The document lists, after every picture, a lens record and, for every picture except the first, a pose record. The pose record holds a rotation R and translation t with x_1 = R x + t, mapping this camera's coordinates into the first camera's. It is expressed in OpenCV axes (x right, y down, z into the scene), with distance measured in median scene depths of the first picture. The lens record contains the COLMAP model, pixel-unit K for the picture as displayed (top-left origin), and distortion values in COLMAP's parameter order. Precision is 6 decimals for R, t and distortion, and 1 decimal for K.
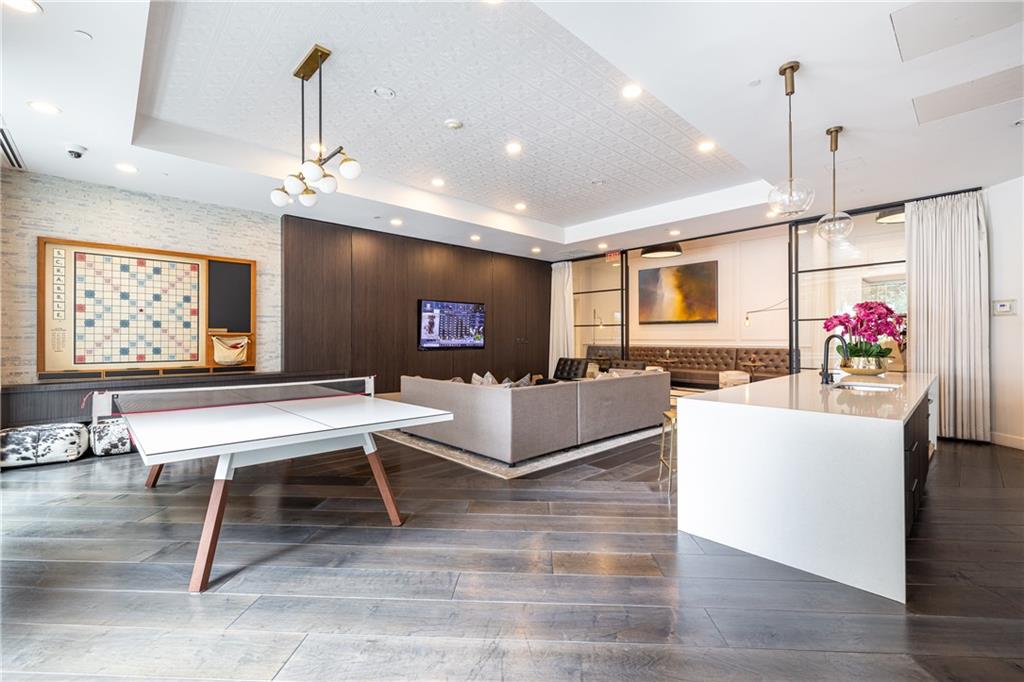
lens RADIAL K [[432.0, 0, 522.1], [0, 432.0, 339.7], [0, 0, 1]] dist [-0.004916, -0.000071]
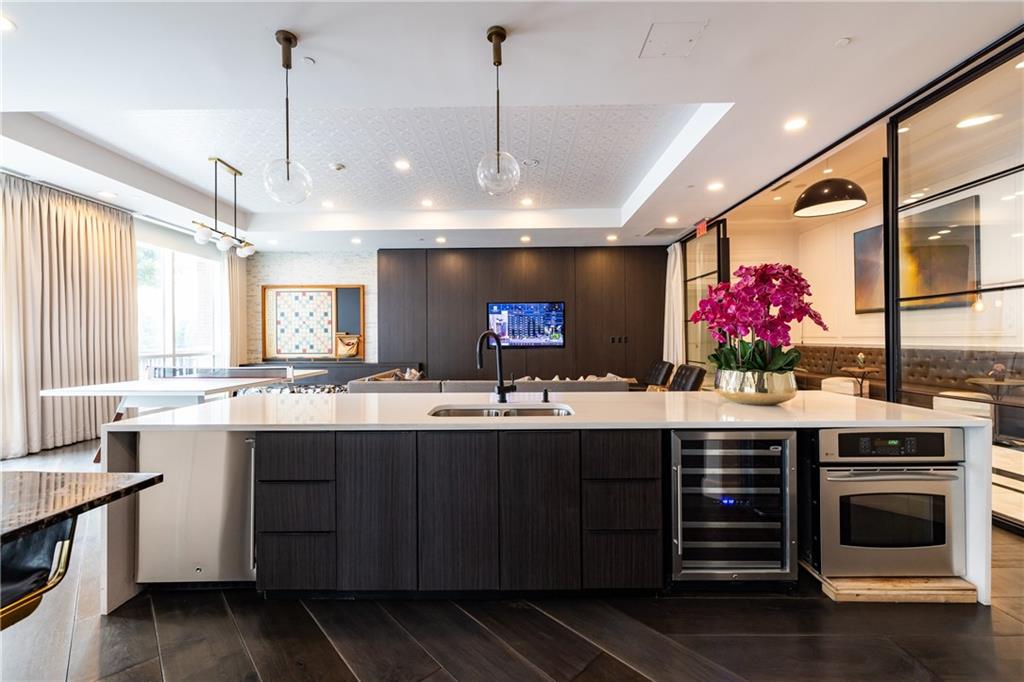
lens RADIAL K [[432.0, 0, 518.1], [0, 432.0, 341.2], [0, 0, 1]] dist [-0.004916, -0.000071]
pose [[0.711677, -0.000110, -0.702506, 0.784860], [0.005795, 0.999967, 0.005714, -0.000358], [0.702482, -0.008138, 0.711655, 0.348331]]
